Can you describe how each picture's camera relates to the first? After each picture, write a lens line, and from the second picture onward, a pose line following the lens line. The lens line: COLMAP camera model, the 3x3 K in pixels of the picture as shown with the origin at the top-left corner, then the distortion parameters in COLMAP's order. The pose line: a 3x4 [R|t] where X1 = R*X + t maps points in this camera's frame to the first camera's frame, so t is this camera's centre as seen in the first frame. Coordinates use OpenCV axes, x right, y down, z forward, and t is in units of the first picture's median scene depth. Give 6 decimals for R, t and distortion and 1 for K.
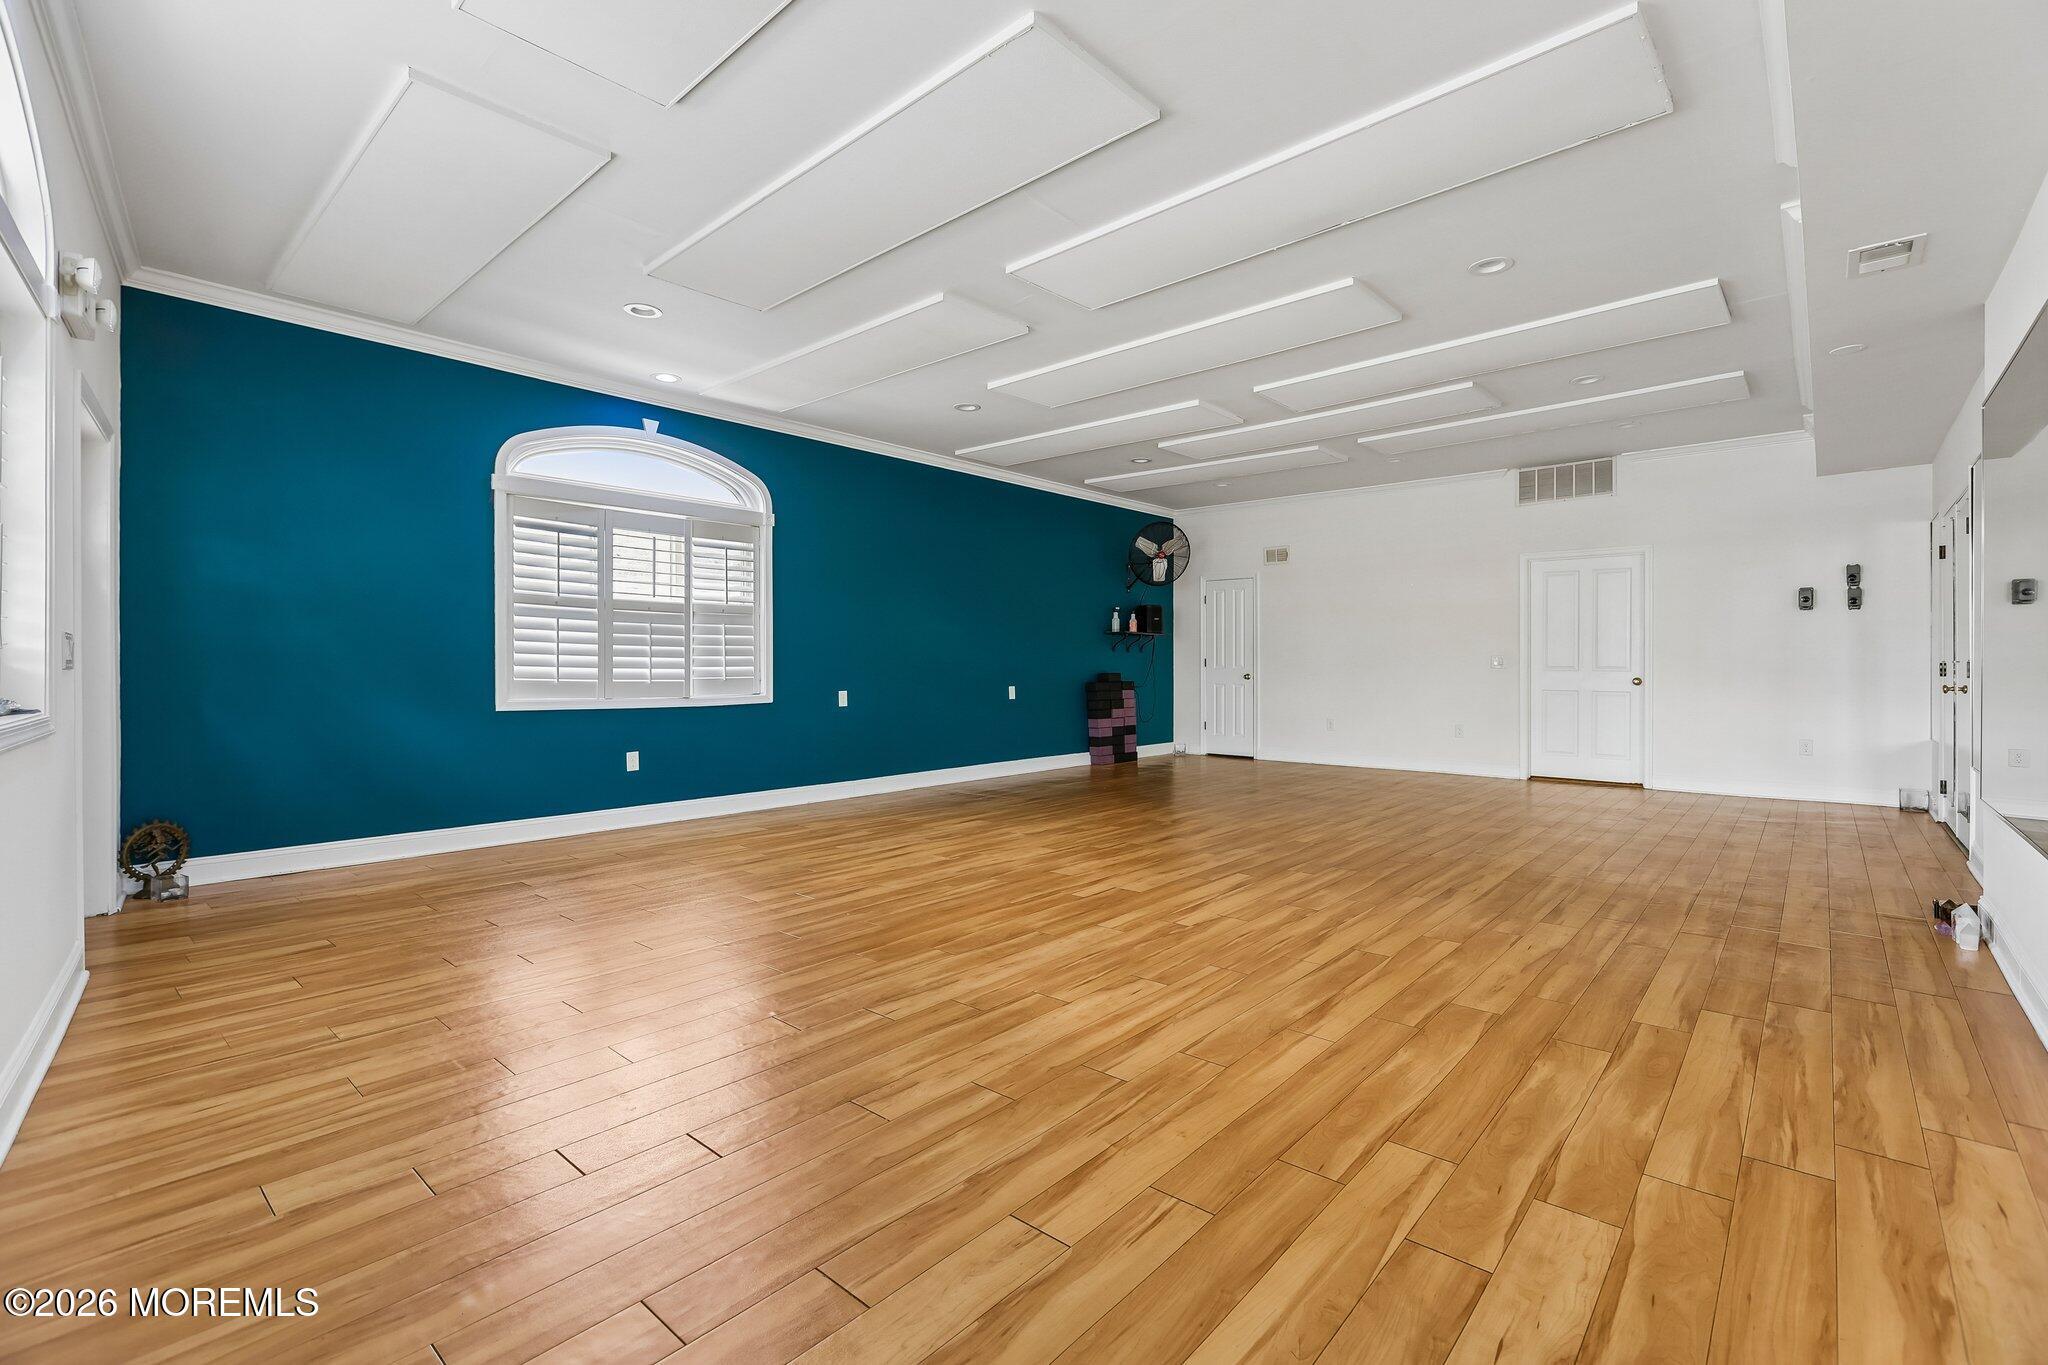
lens RADIAL K [[923.3, 0, 1019.9], [0, 923.3, 673.0], [0, 0, 1]] dist [-0.007212, 0.003356]
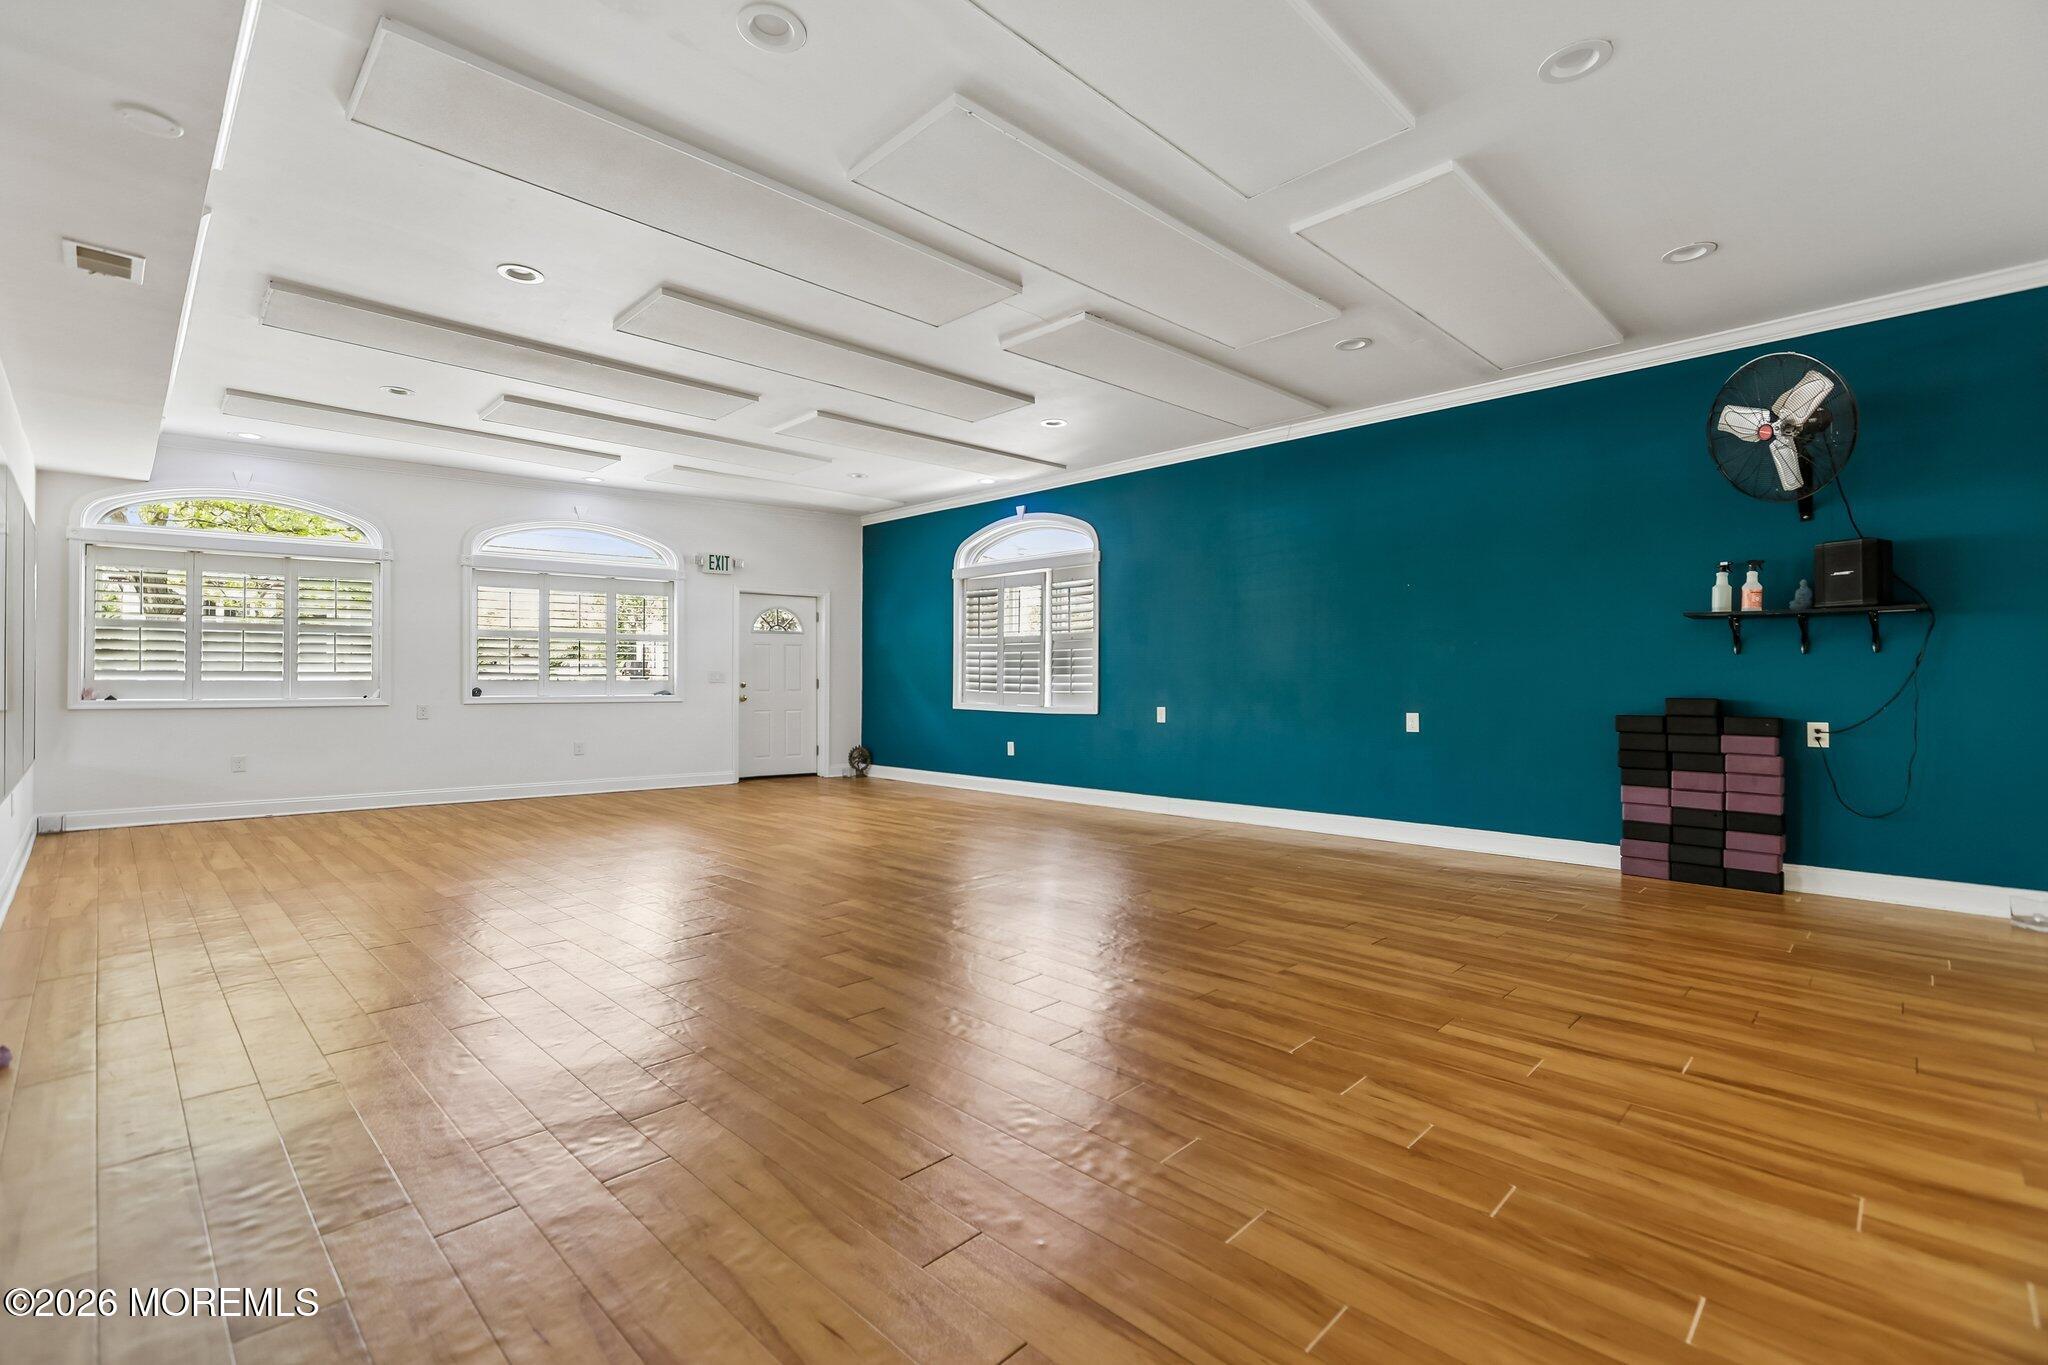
lens RADIAL K [[923.3, 0, 1021.5], [0, 923.3, 680.6], [0, 0, 1]] dist [-0.007212, 0.003356]
pose [[-0.067949, 0.000993, -0.997688, 0.630108], [-0.007331, 0.999972, 0.001495, -0.007721], [0.997662, 0.007415, -0.067940, 0.695303]]
